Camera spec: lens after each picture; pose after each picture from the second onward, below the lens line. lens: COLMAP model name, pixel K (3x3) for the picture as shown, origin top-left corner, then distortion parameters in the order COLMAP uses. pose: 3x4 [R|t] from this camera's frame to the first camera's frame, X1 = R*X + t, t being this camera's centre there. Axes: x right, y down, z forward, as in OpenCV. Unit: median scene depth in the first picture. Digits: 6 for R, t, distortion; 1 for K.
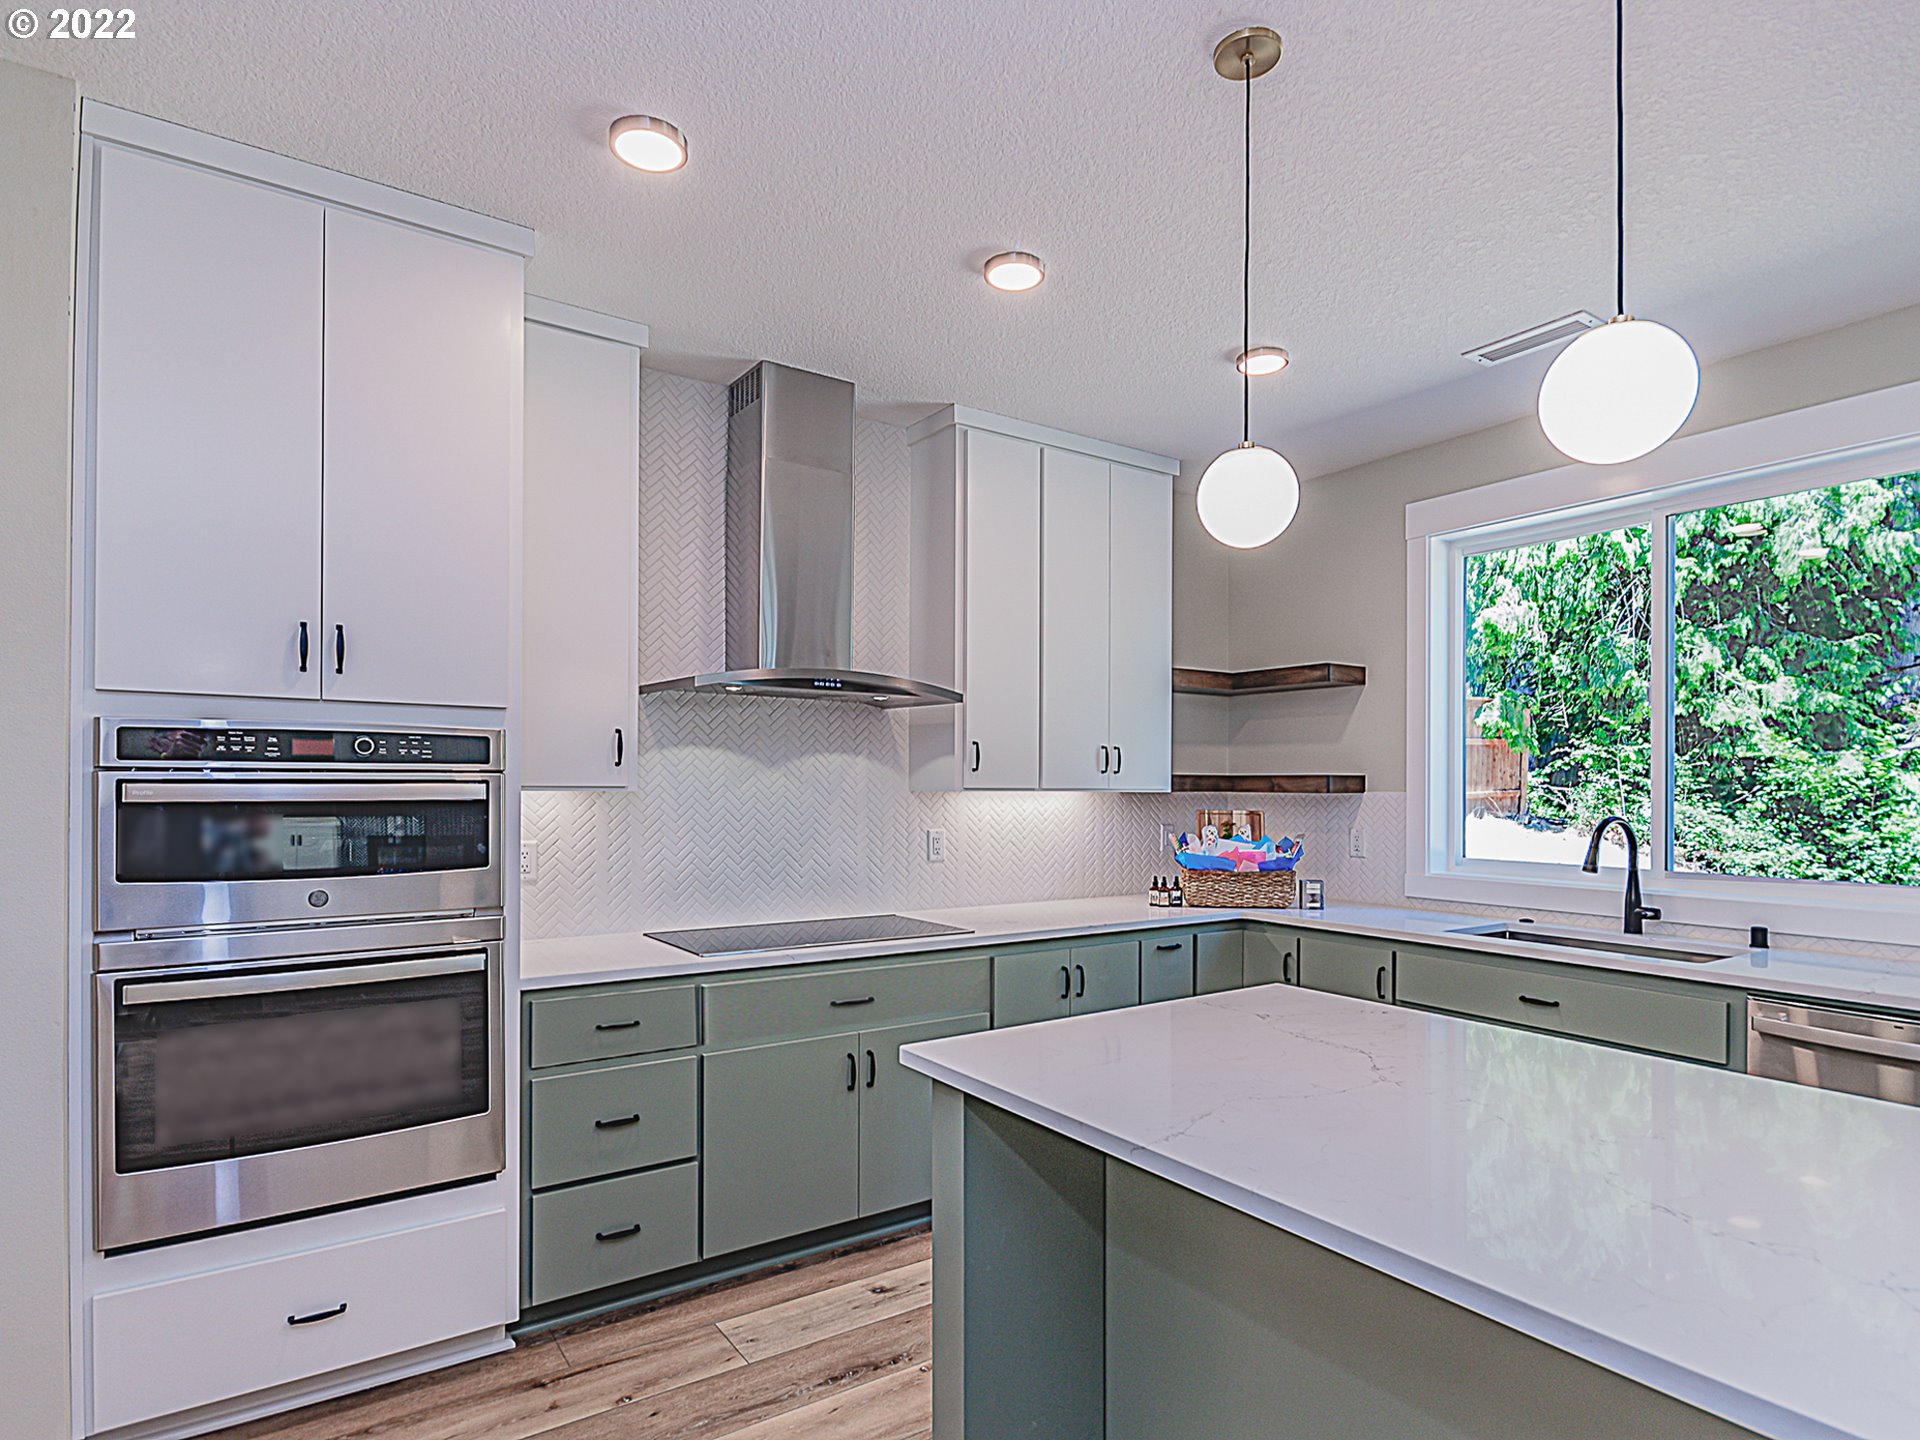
lens RADIAL K [[1021.6, 0, 960.7], [0, 1021.6, 738.0], [0, 0, 1]] dist [0.002355, 0.000035]
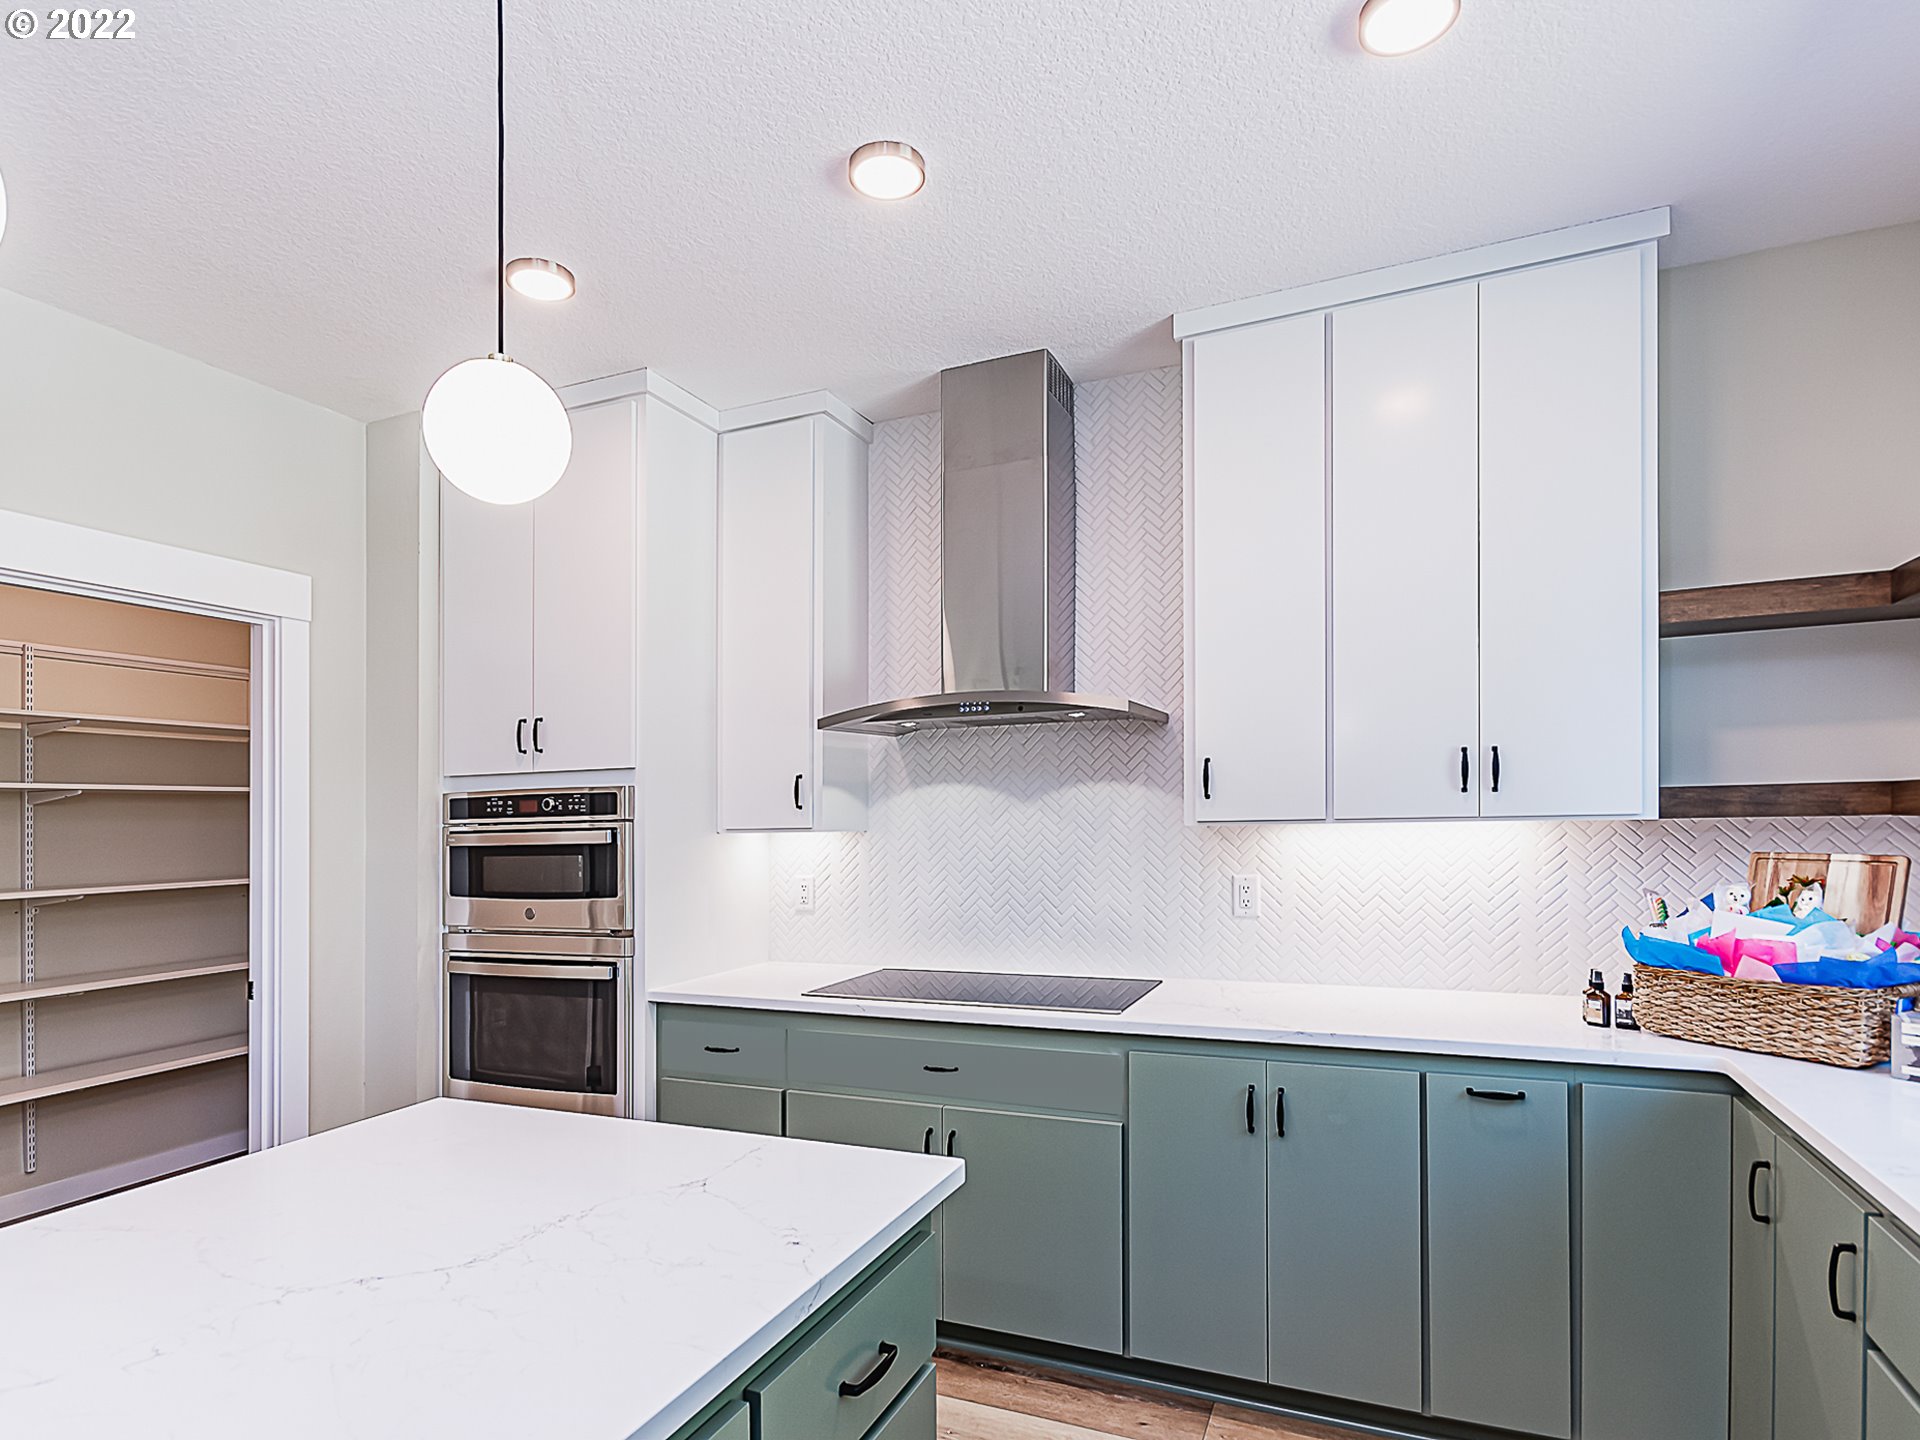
lens RADIAL K [[1038.4, 0, 959.3], [0, 1038.4, 754.6], [0, 0, 1]] dist [0.028213, -0.000041]
pose [[0.533787, -0.071006, -0.842633, 0.583903], [0.062531, 0.997055, -0.044407, 0.024976], [0.843304, -0.028986, 0.536655, 0.469956]]
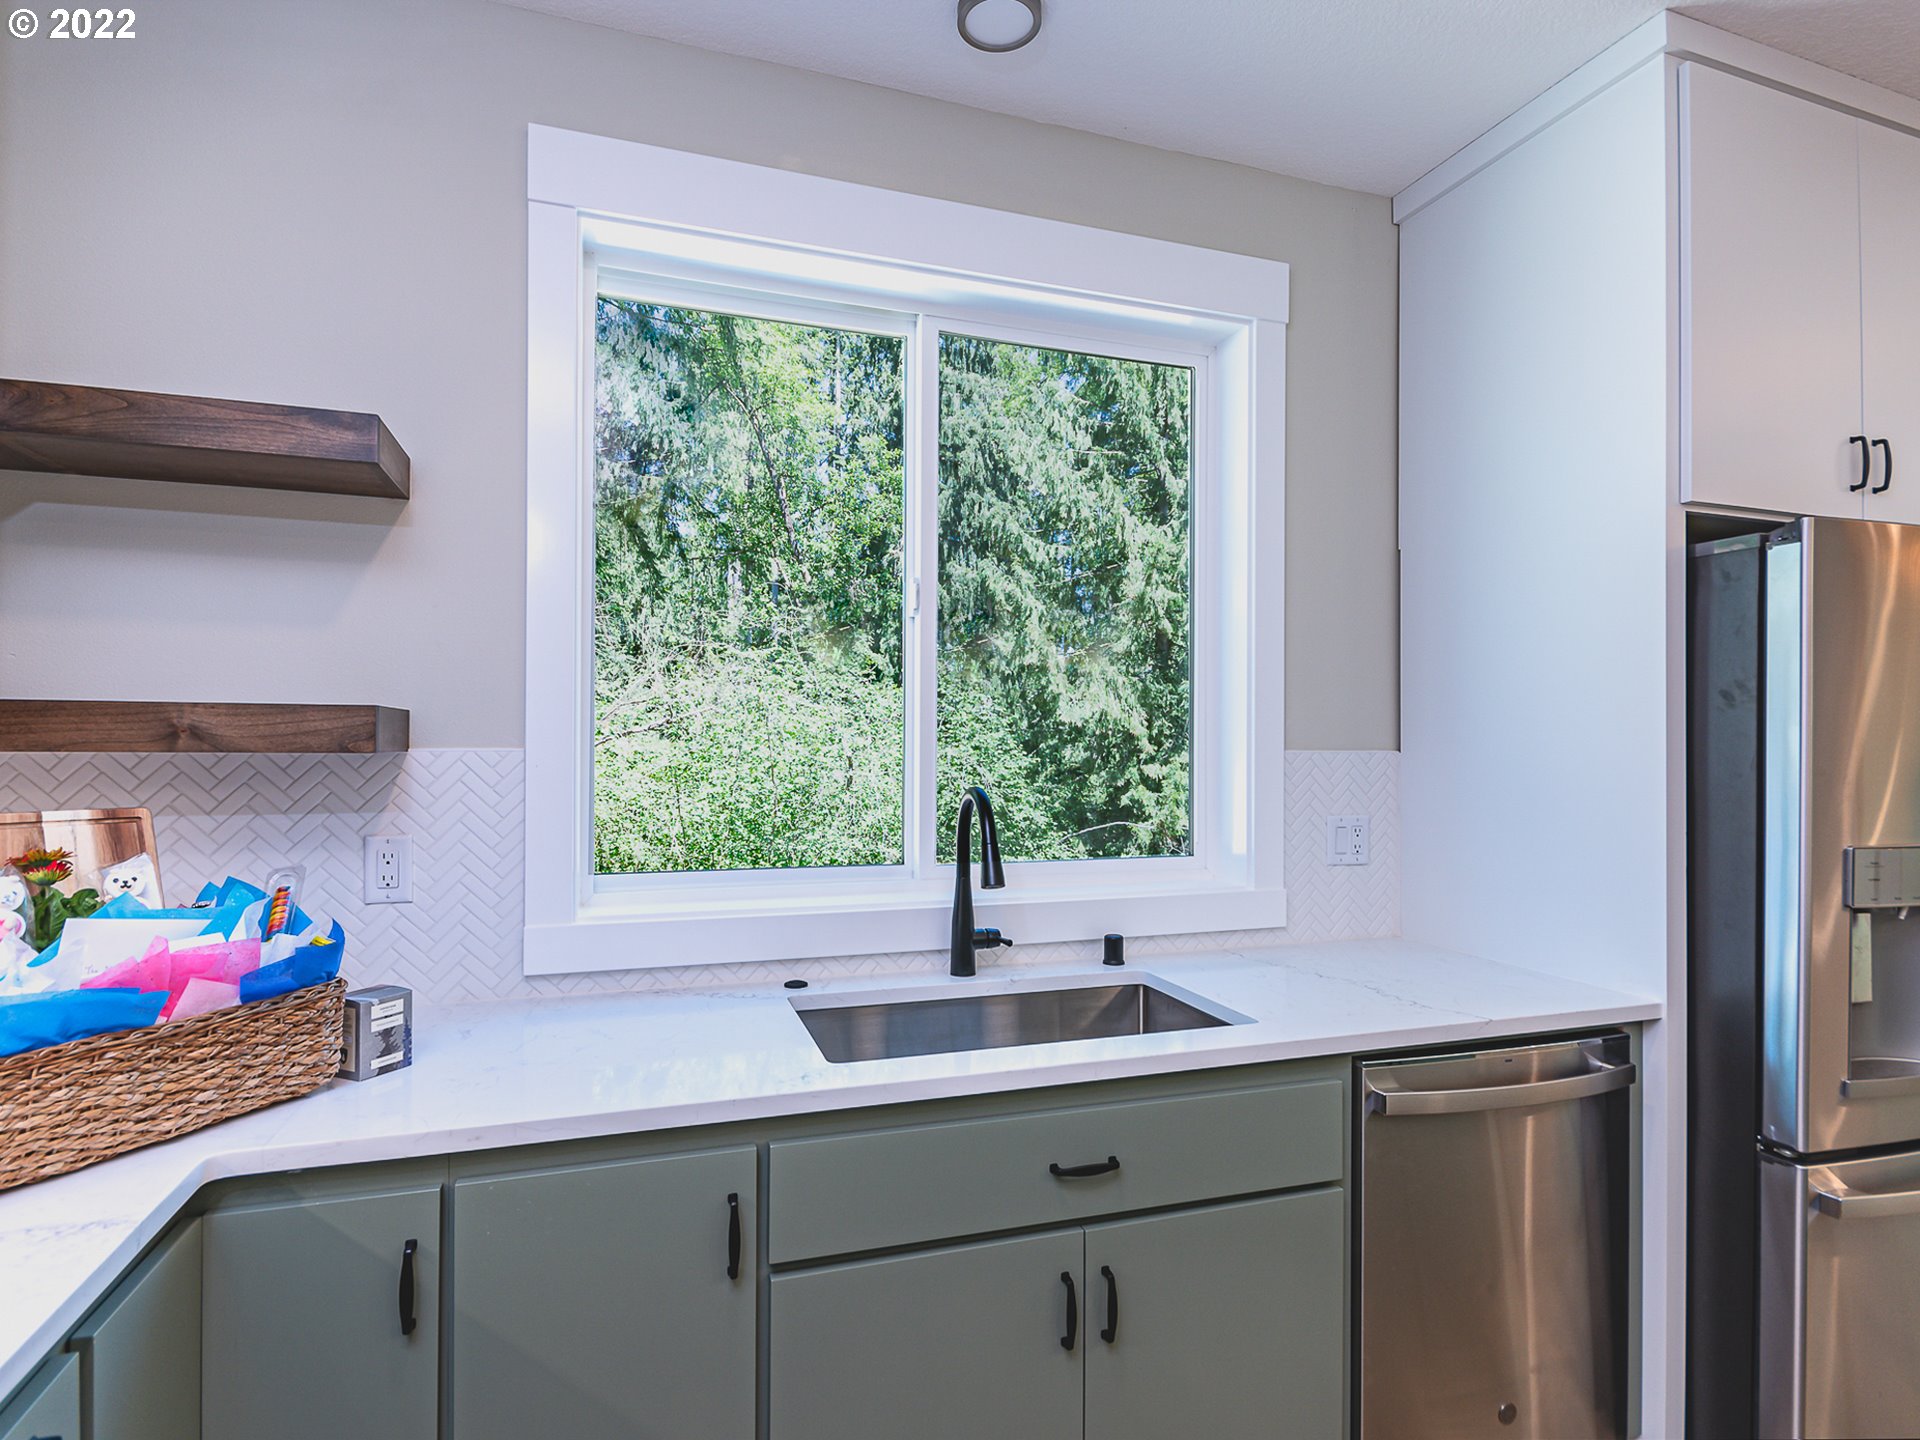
lens RADIAL K [[1021.6, 0, 960.7], [0, 1021.6, 738.0], [0, 0, 1]] dist [0.002355, 0.000035]
pose [[0.274126, 0.001346, 0.961693, 0.056977], [-0.051957, 0.998559, 0.013413, 0.037478], [-0.960289, -0.053644, 0.273801, 0.805186]]
